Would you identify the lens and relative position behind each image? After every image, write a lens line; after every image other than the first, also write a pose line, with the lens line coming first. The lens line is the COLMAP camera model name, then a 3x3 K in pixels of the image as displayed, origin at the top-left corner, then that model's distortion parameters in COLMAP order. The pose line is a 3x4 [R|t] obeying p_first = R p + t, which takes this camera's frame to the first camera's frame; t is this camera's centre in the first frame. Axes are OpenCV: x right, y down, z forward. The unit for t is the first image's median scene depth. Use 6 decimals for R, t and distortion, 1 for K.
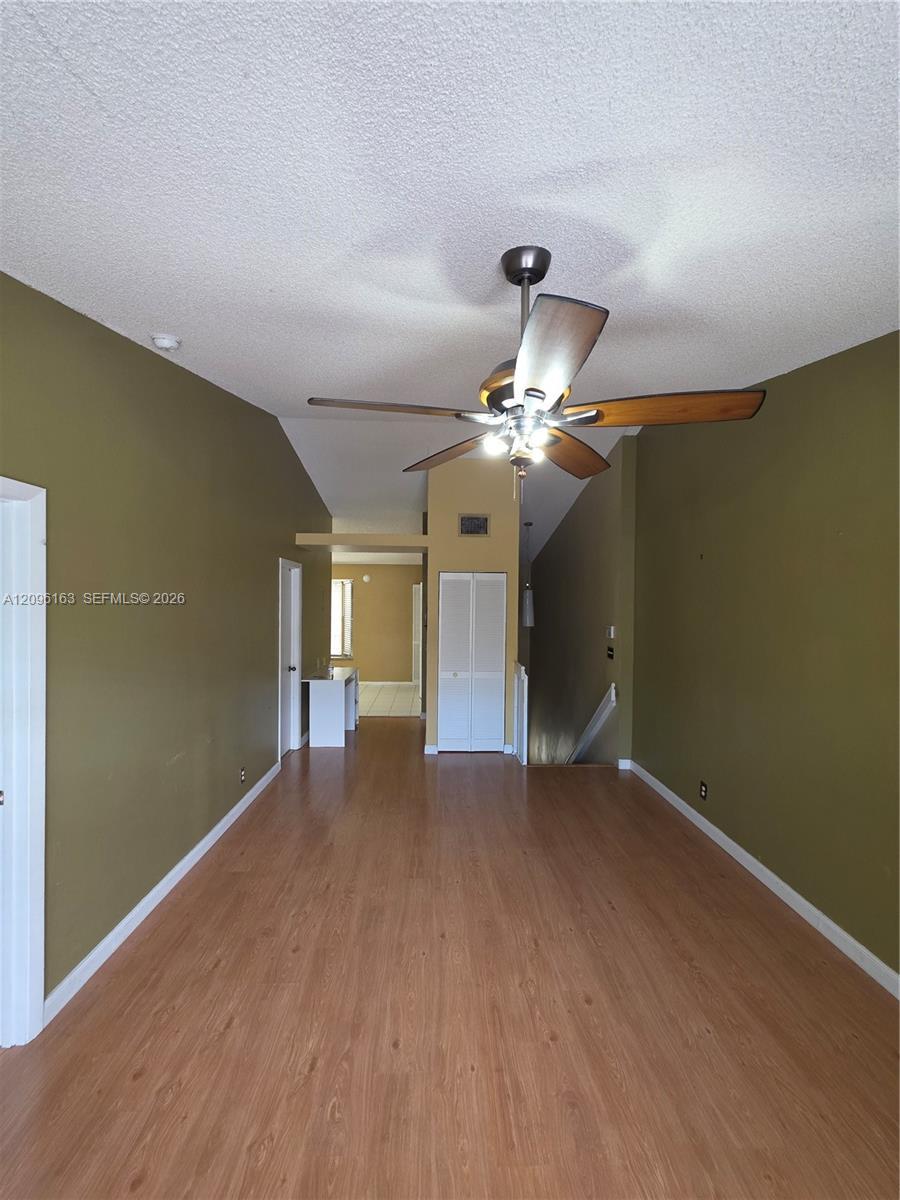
lens RADIAL K [[477.6, 0, 453.8], [0, 477.6, 606.5], [0, 0, 1]] dist [0.001392, -0.000467]
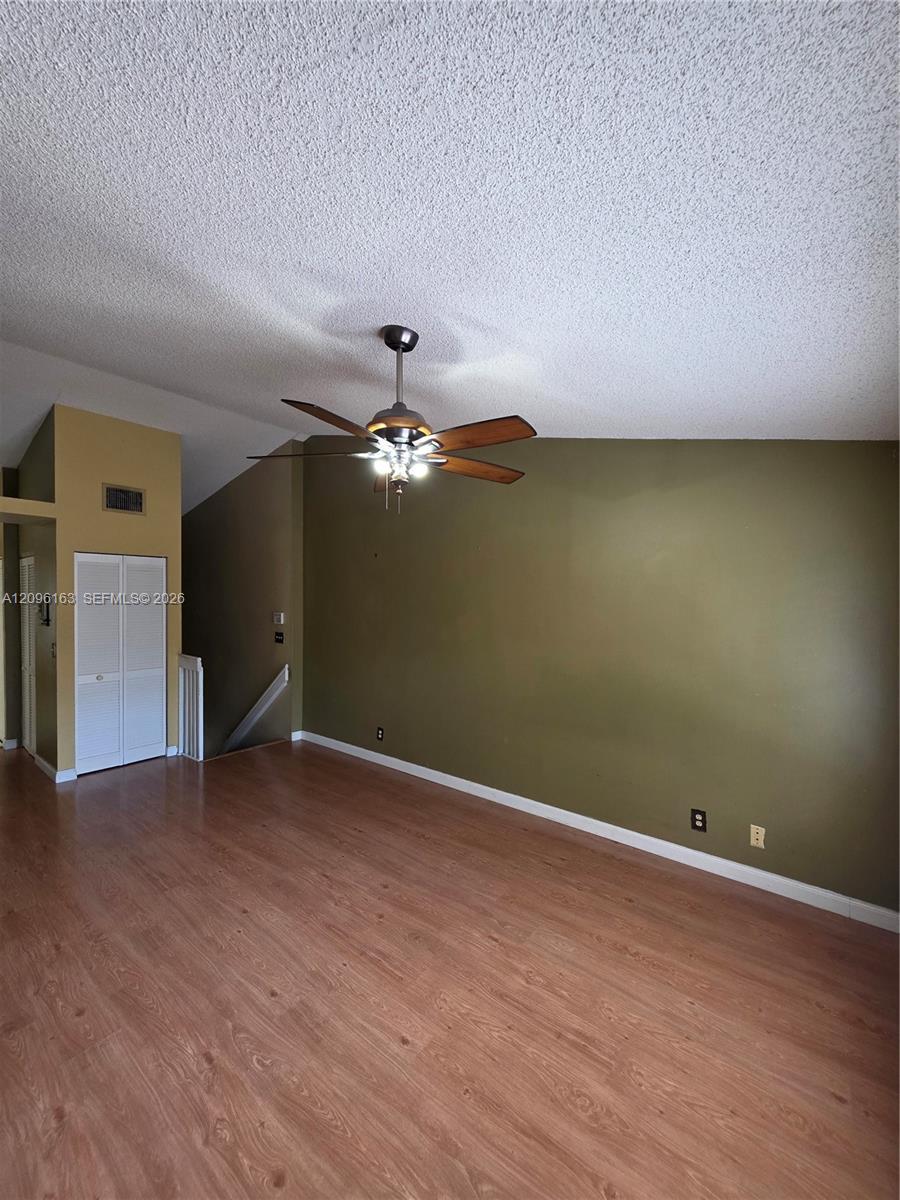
lens RADIAL K [[477.6, 0, 453.8], [0, 477.6, 606.5], [0, 0, 1]] dist [0.001392, -0.000467]
pose [[0.651063, -0.020696, 0.758741, -0.510937], [0.006738, 0.999746, 0.021488, 0.013871], [-0.758994, -0.008877, 0.651038, -0.005263]]
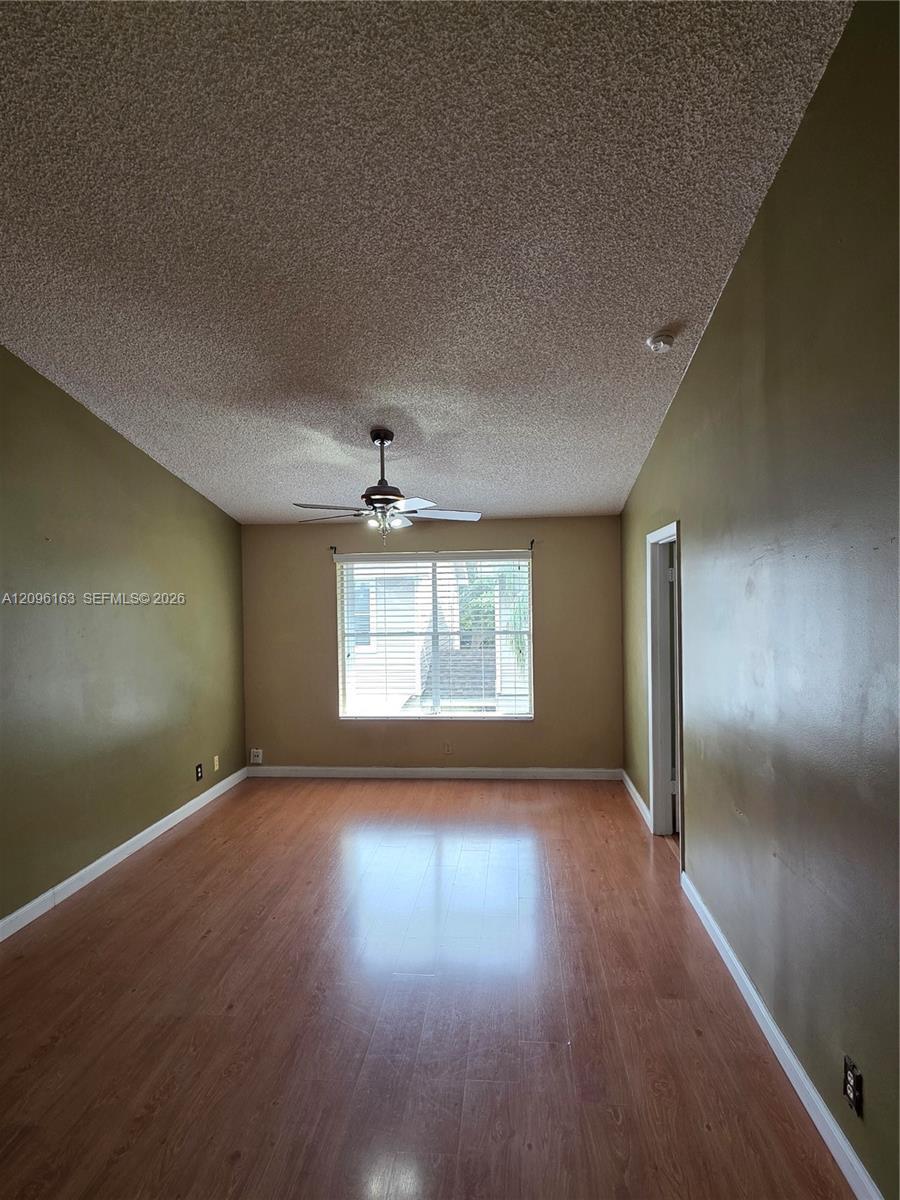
lens RADIAL K [[665.3, 0, 450.0], [0, 665.3, 600.0], [0, 0, 1]] dist [0.000244, -0.000311]
pose [[-0.990457, 0.001374, 0.137813, -0.345881], [0.003614, 0.999865, 0.016010, -0.030960], [-0.137772, 0.016356, -0.990329, 2.486964]]
